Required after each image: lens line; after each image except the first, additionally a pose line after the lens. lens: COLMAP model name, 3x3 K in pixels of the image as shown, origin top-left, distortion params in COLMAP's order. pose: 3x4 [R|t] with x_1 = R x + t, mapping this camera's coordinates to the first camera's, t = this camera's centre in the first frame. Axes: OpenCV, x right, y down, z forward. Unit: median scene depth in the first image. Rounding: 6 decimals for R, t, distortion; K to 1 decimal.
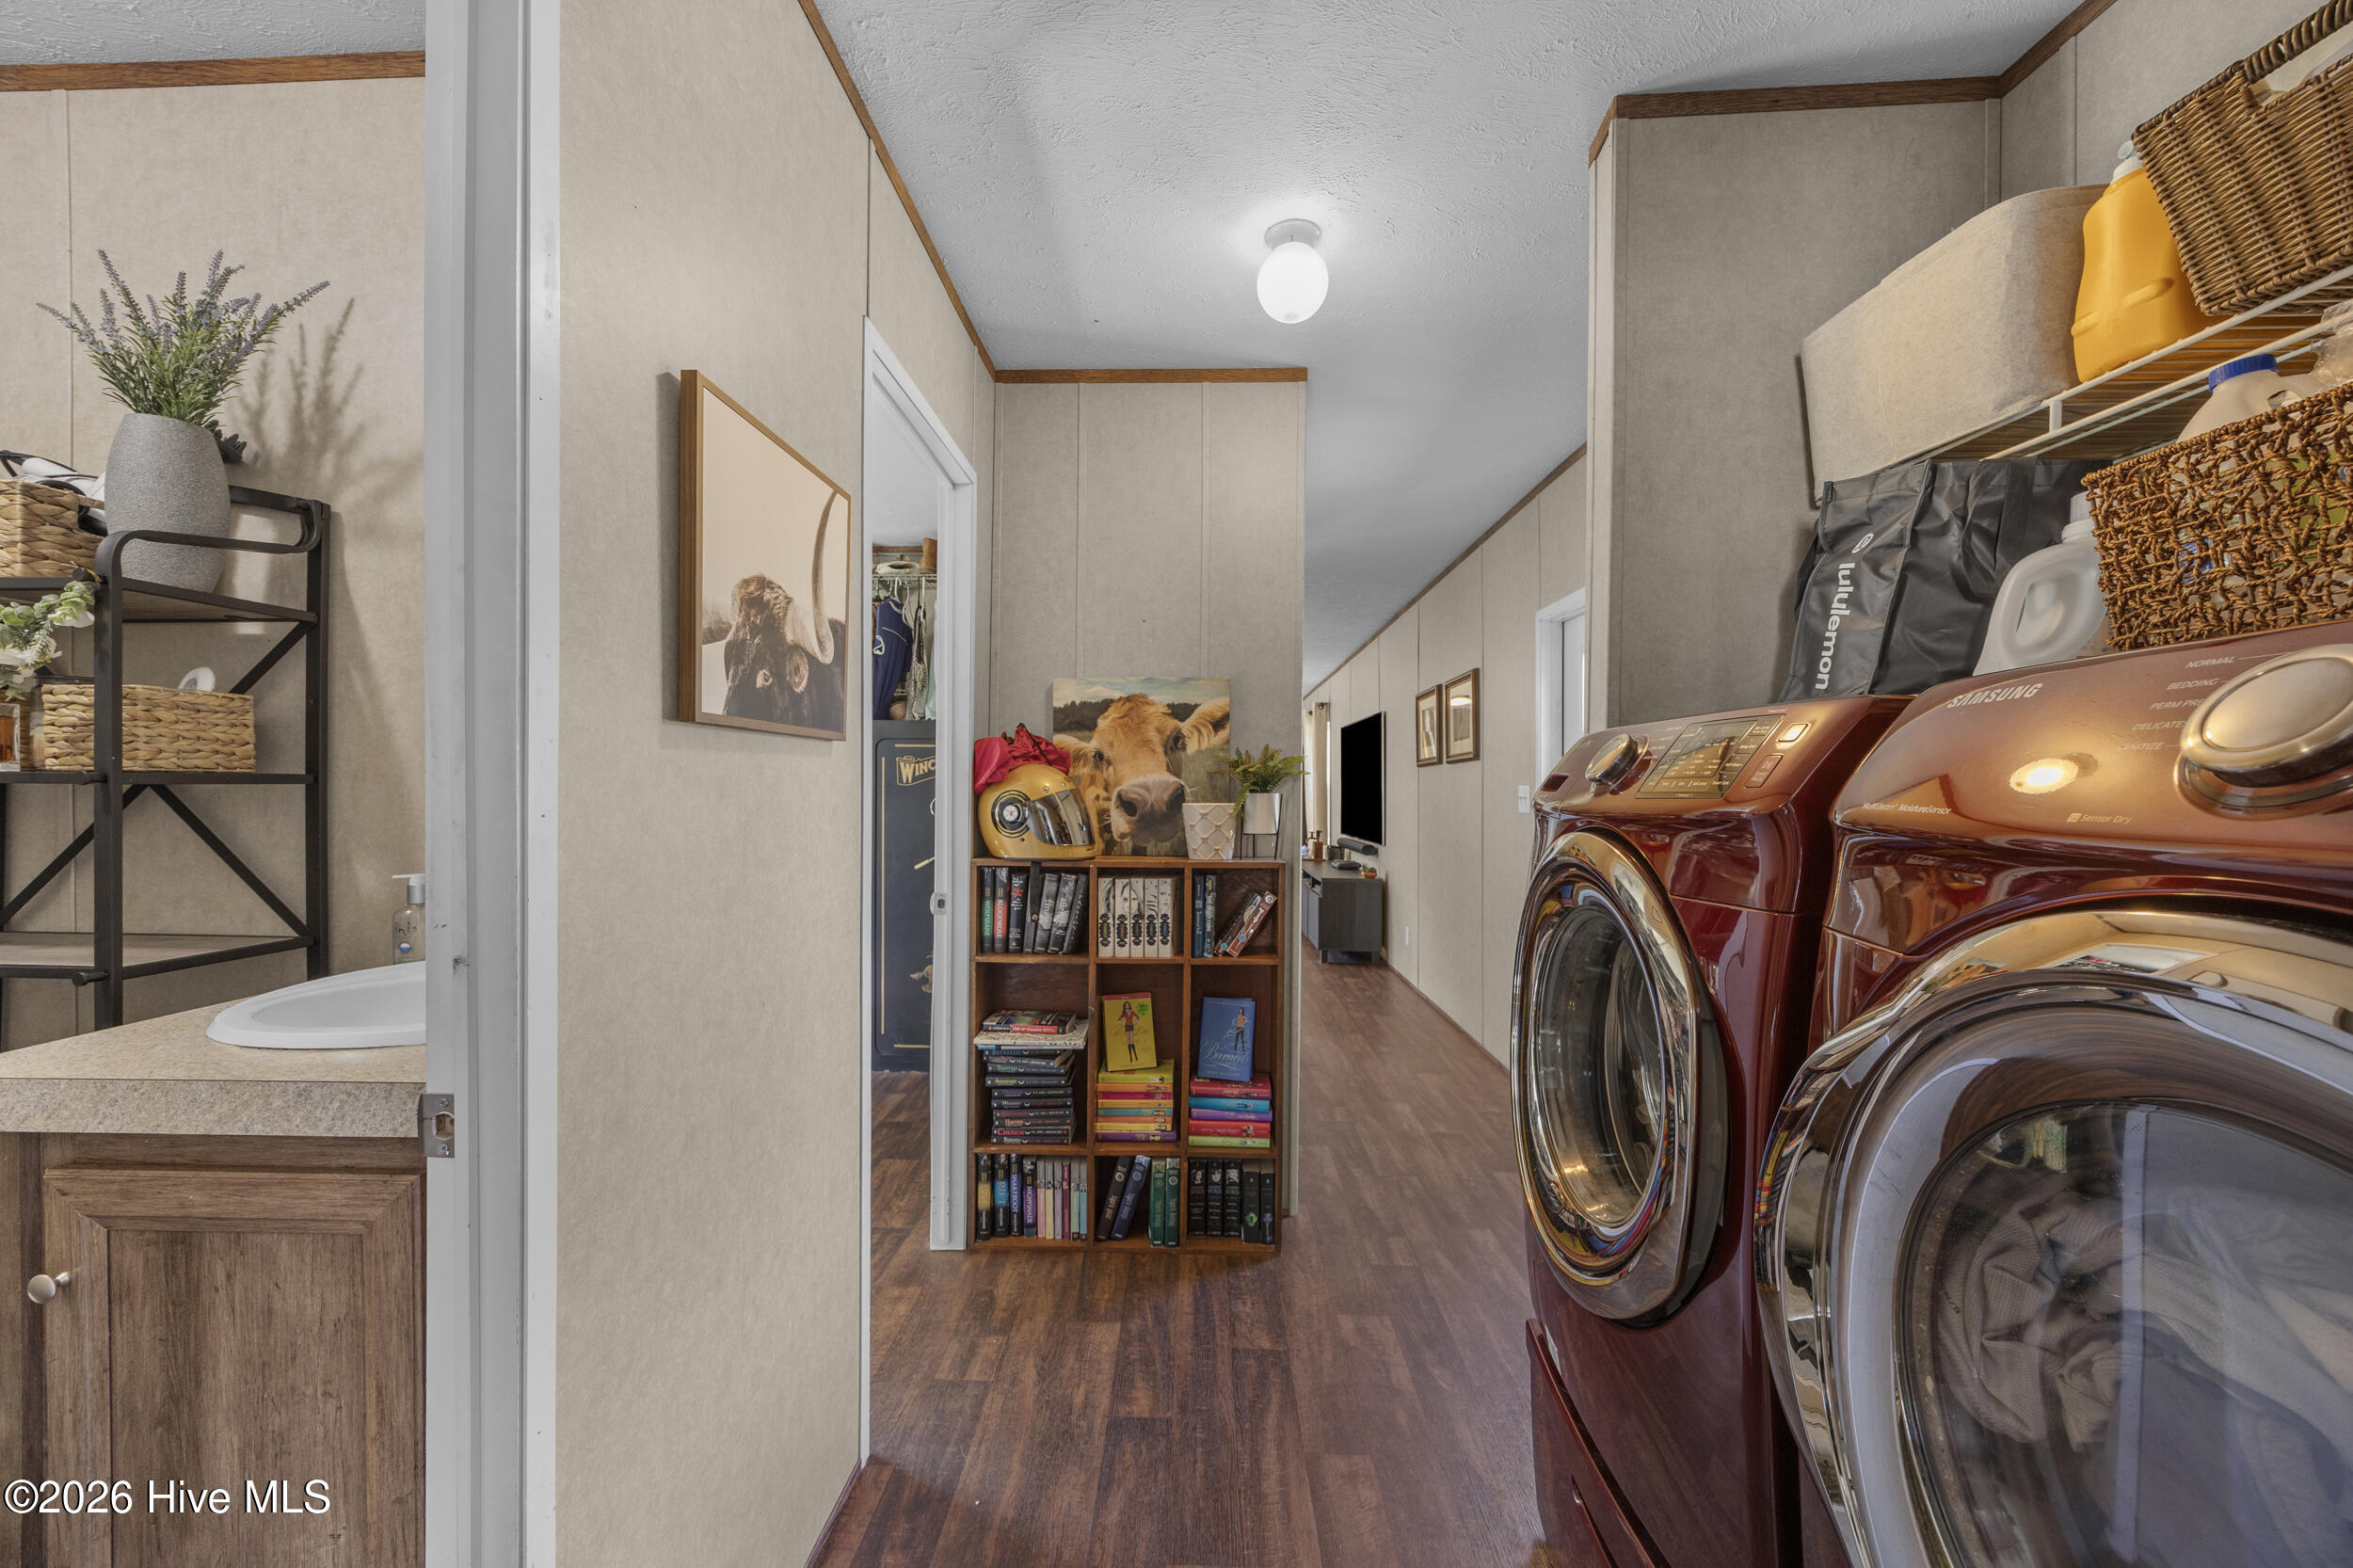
lens RADIAL K [[894.6, 0, 1169.6], [0, 894.6, 791.6], [0, 0, 1]] dist [-0.002273, 0.000226]
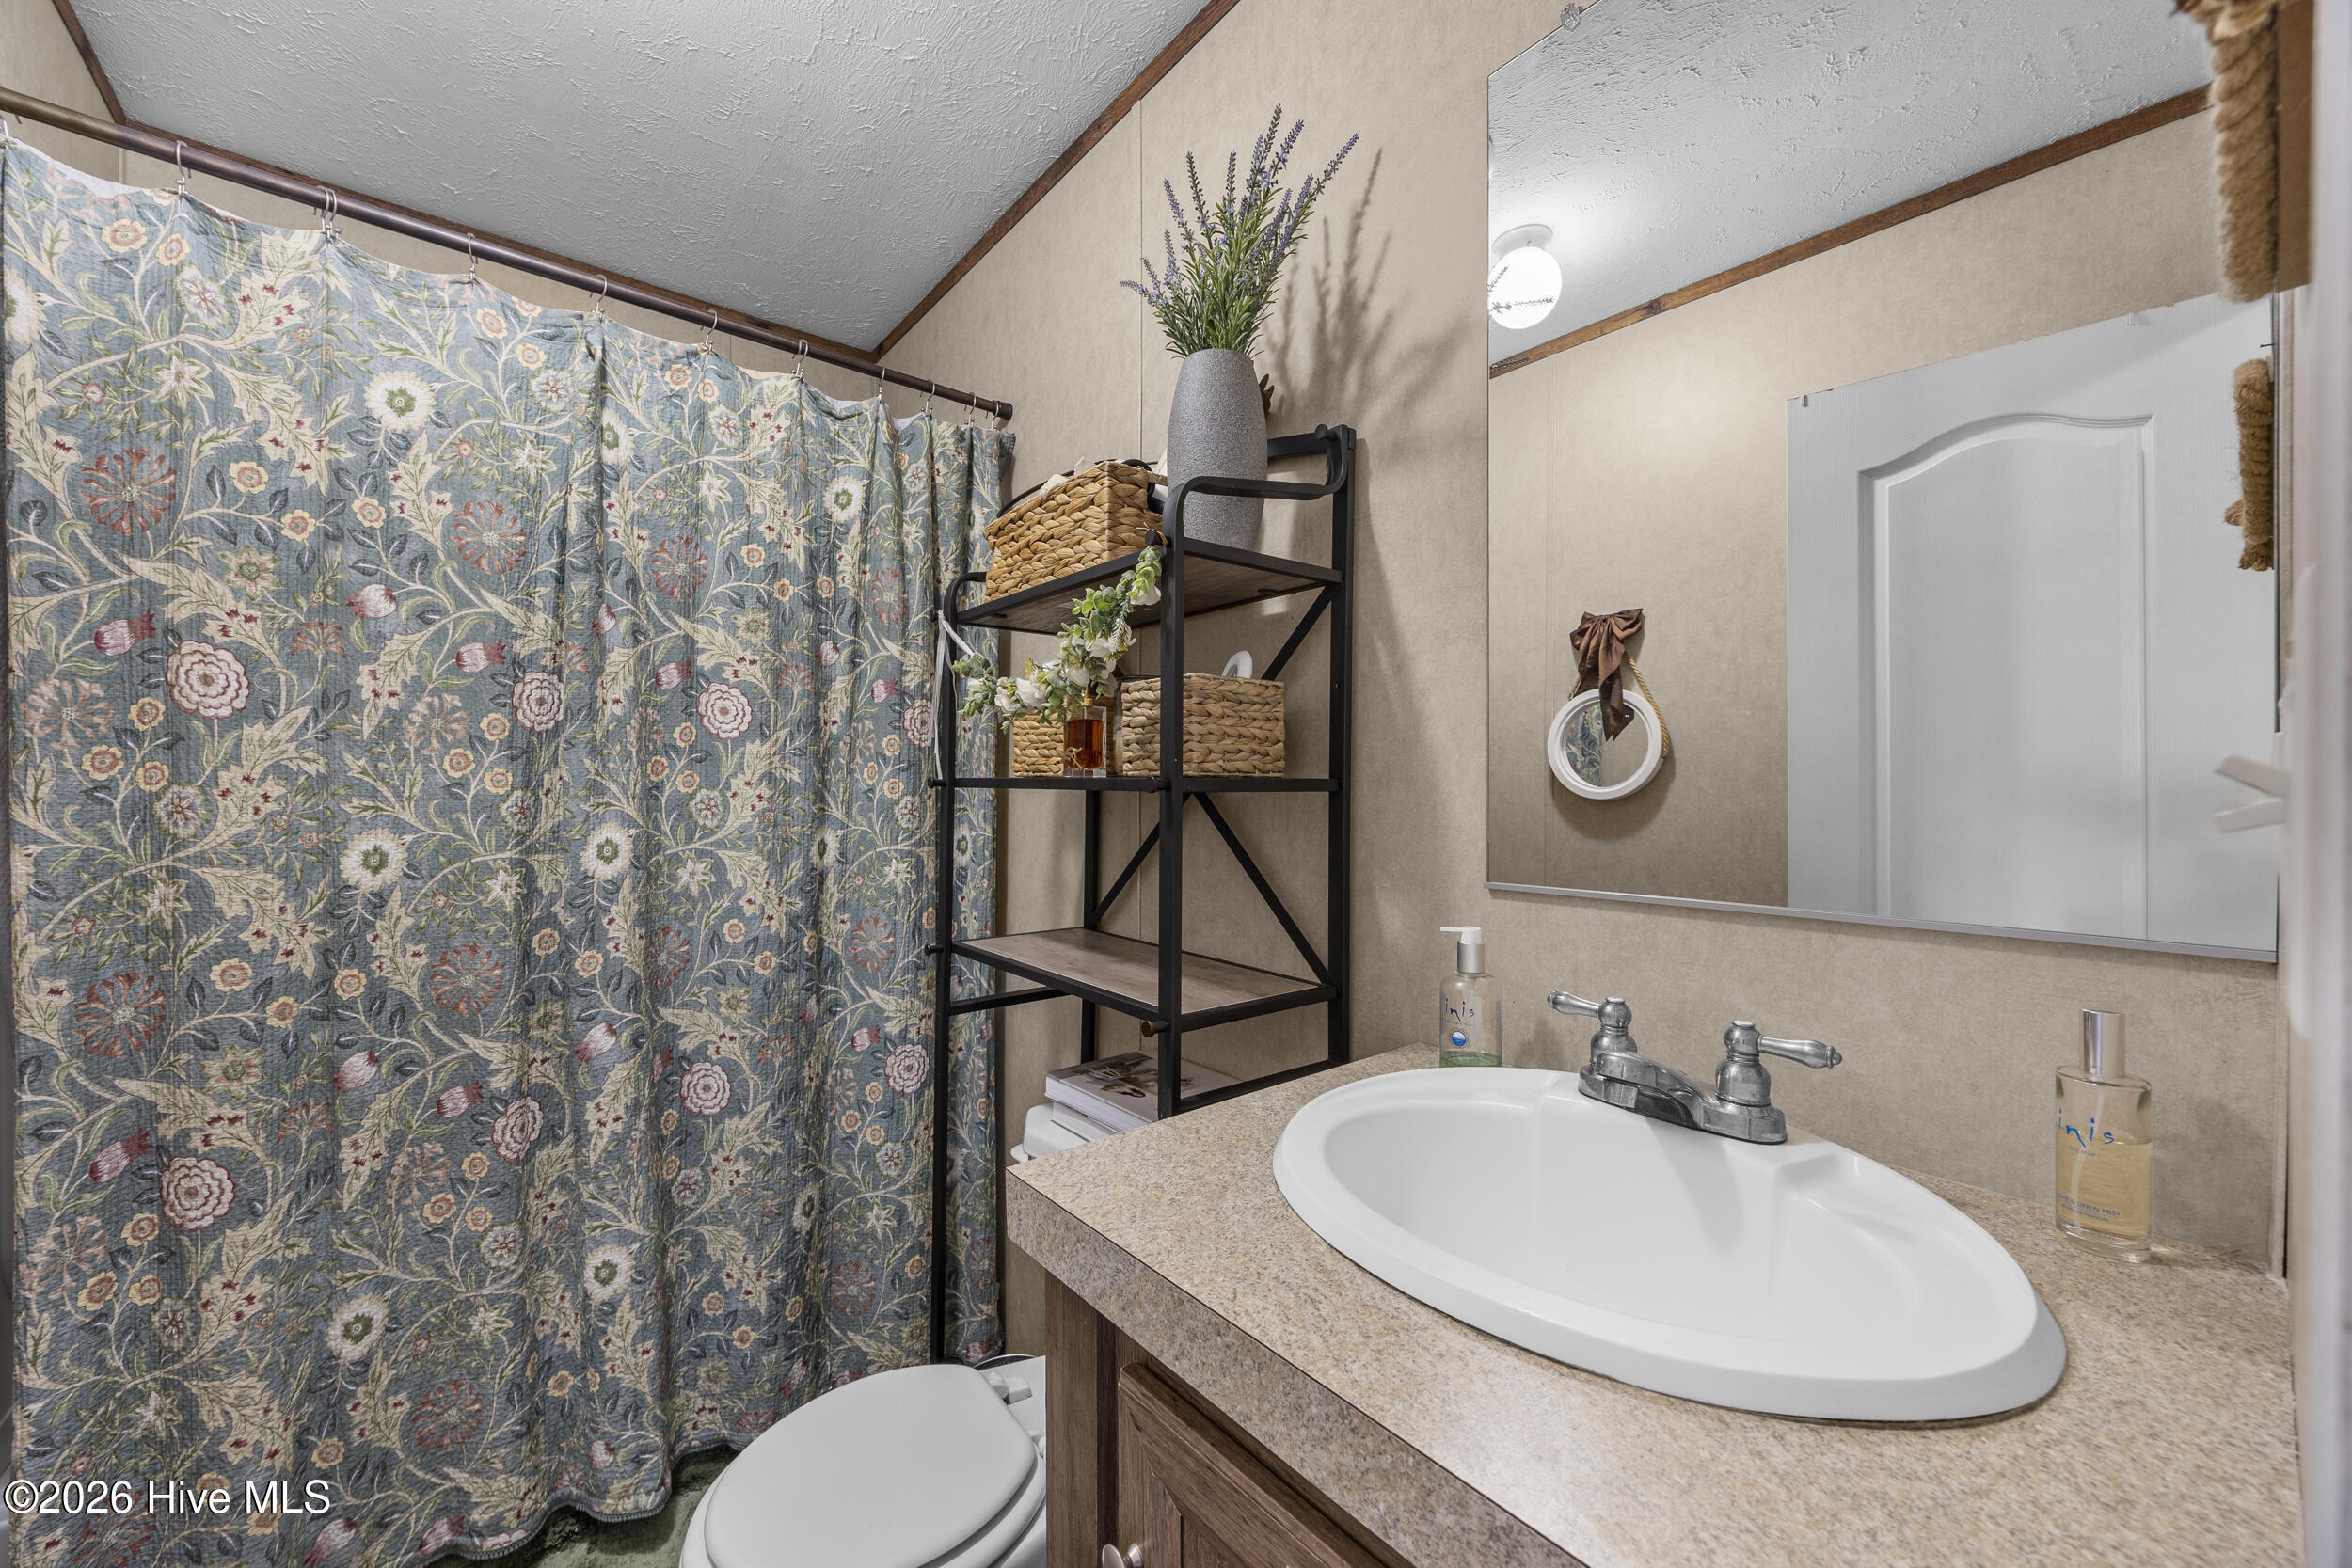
lens RADIAL K [[894.1, 0, 1169.1], [0, 894.1, 791.5], [0, 0, 1]] dist [-0.002273, 0.000226]
pose [[0.661135, 0.003936, -0.750257, -0.498831], [-0.005708, 0.999984, 0.000216, -0.007988], [0.750245, 0.004140, 0.661147, 0.395501]]
